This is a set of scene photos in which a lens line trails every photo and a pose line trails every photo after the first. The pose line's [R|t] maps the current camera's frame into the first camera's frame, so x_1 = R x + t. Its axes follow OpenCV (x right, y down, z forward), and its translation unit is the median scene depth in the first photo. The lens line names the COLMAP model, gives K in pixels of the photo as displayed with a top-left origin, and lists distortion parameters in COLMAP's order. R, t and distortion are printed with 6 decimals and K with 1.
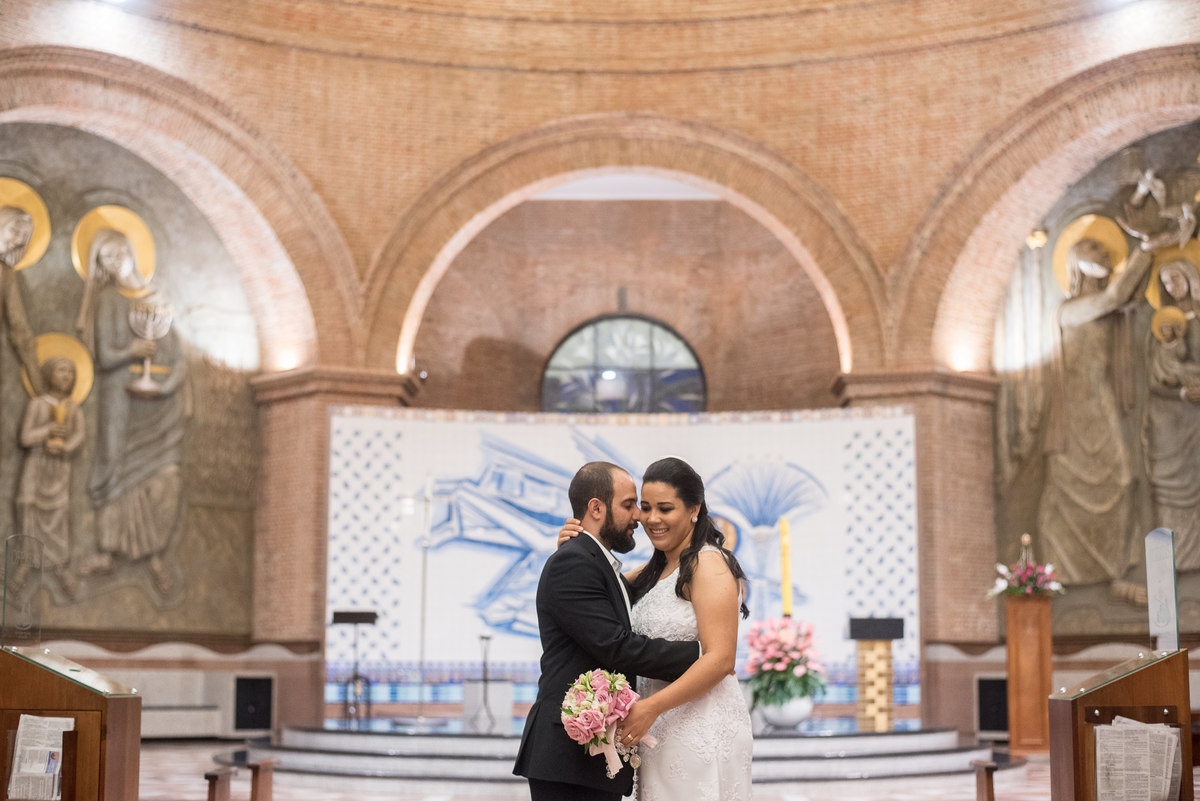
lens RADIAL K [[1784.9, 0, 605.6], [0, 1784.9, 402.4], [0, 0, 1]] dist [-0.110967, 0.092068]
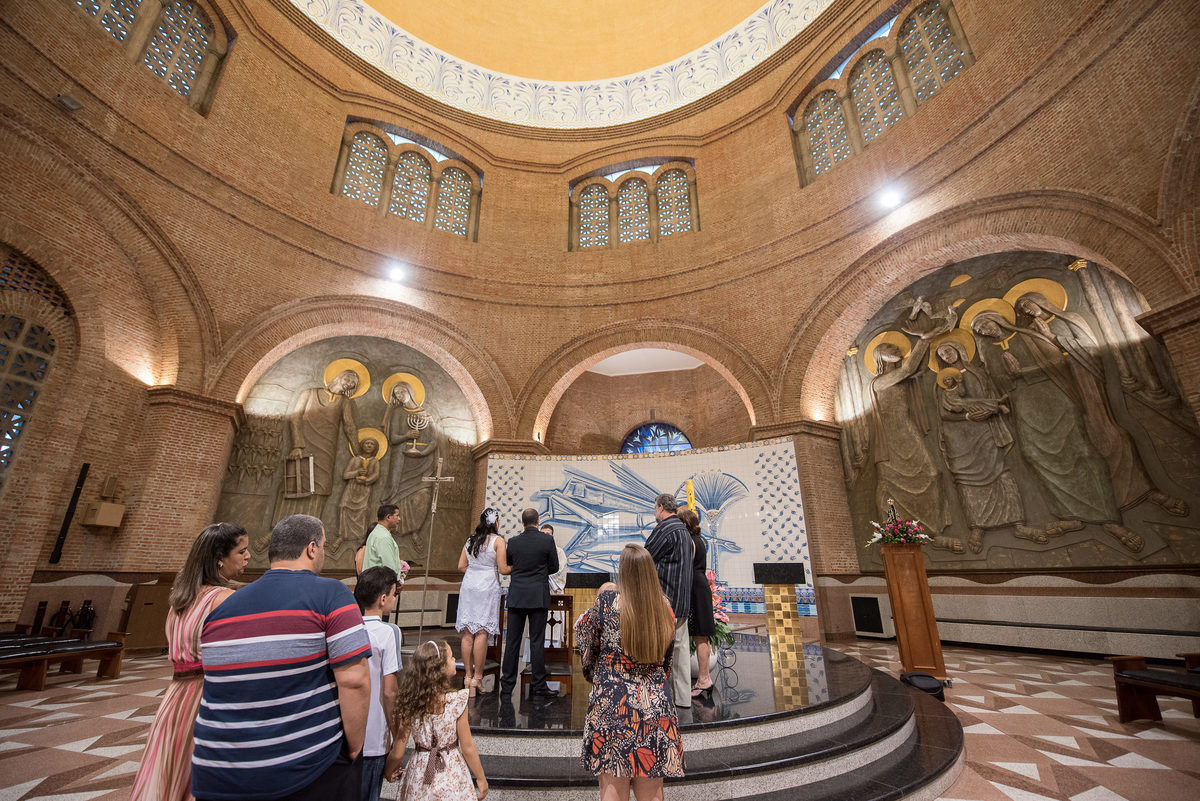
lens RADIAL K [[486.9, 0, 590.5], [0, 486.9, 404.7], [0, 0, 1]] dist [-0.015970, -0.000390]
pose [[0.974705, -0.075452, -0.210374, 0.078744], [0.035156, 0.981333, -0.189076, 0.054398], [0.220713, 0.176897, 0.959163, 0.474737]]
